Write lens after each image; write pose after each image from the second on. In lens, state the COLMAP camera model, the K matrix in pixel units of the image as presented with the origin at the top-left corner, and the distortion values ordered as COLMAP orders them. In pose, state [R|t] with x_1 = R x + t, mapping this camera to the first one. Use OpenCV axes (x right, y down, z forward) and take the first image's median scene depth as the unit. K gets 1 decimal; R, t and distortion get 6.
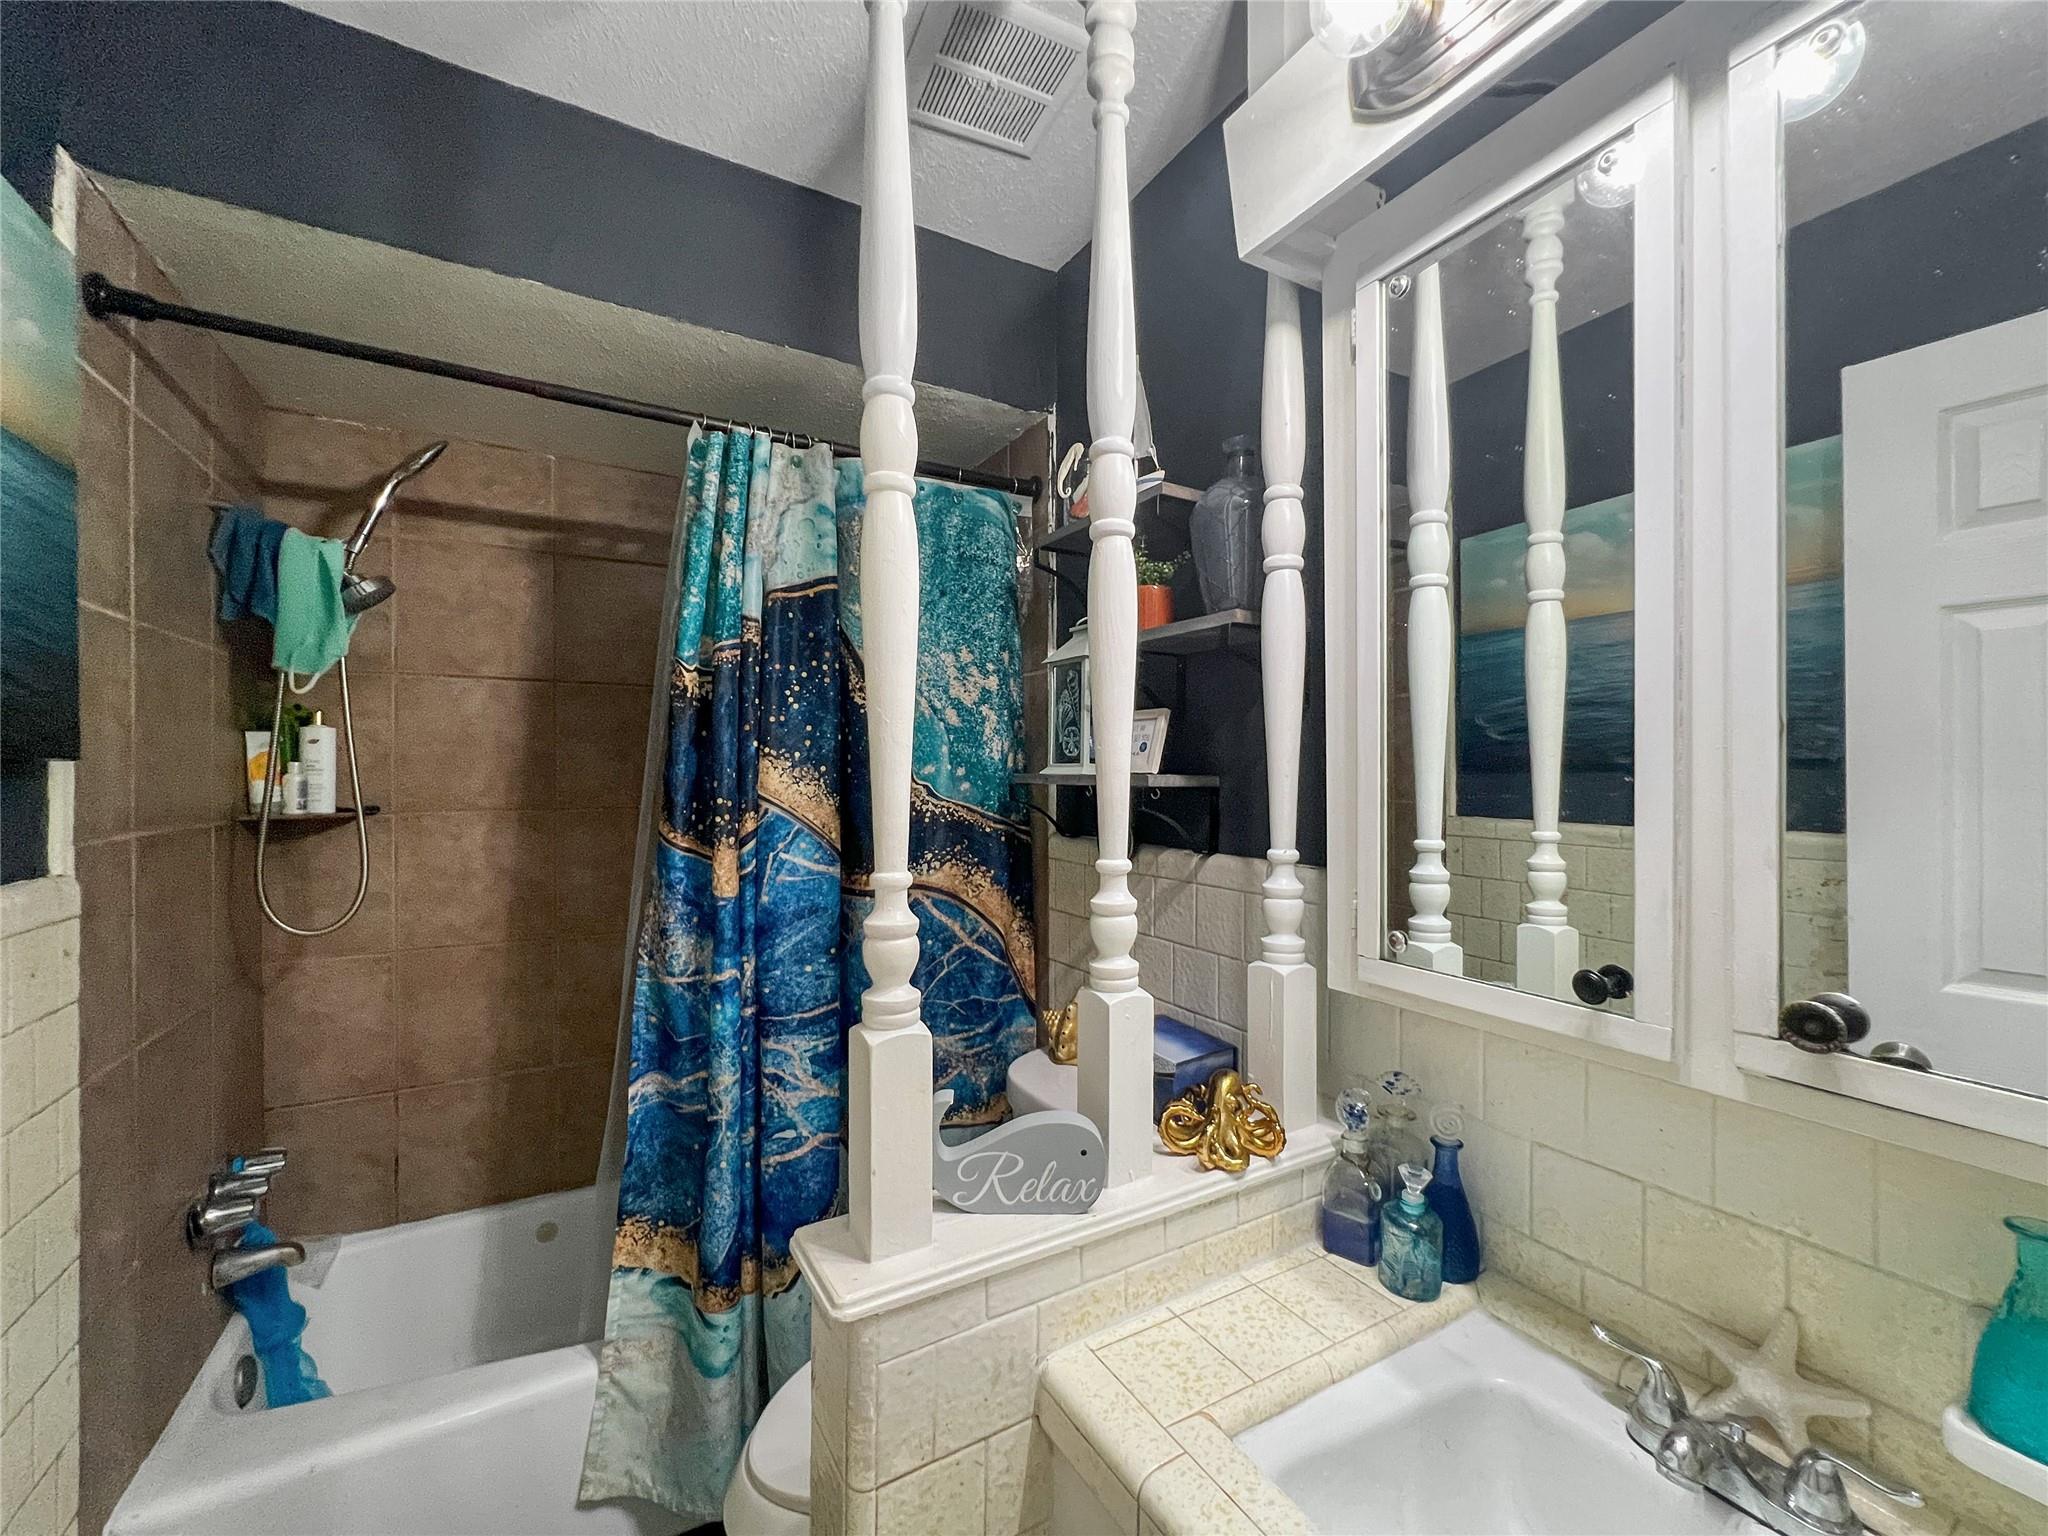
lens RADIAL K [[828.4, 0, 1026.3], [0, 828.4, 771.5], [0, 0, 1]] dist [-0.001848, 0.000500]
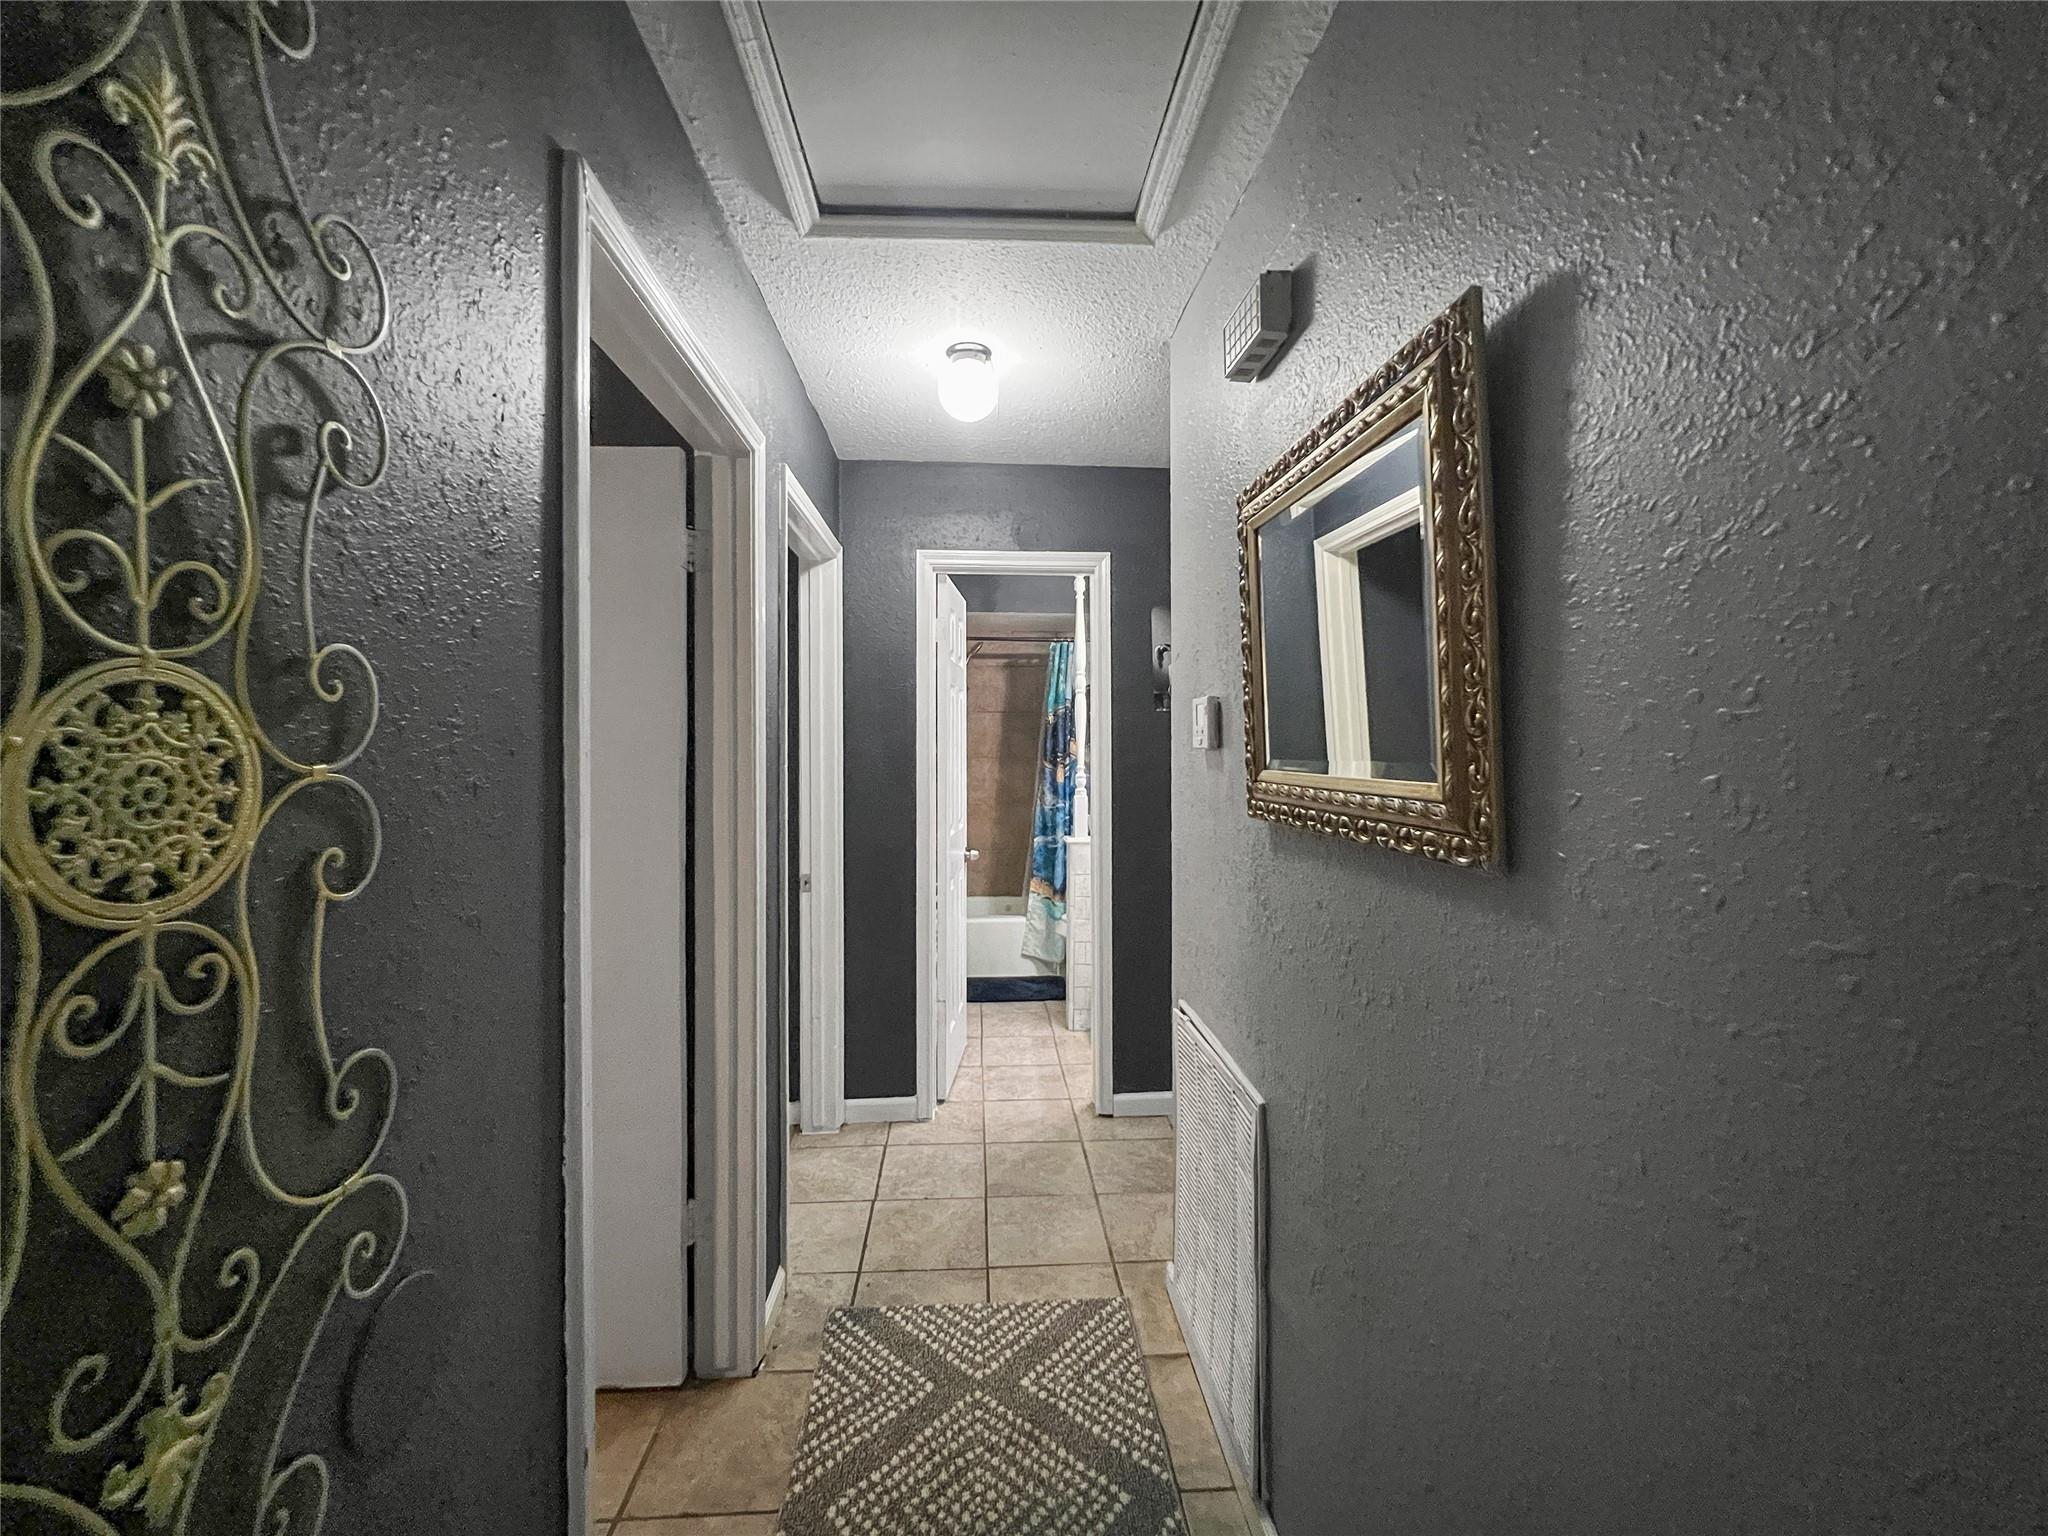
lens RADIAL K [[828.4, 0, 1022.0], [0, 828.4, 760.7], [0, 0, 1]] dist [-0.001848, 0.000500]
pose [[0.893062, 0.010958, -0.449800, 0.992703], [0.000232, 0.999692, 0.024813, -0.020945], [0.449934, -0.022264, 0.892784, -2.035675]]
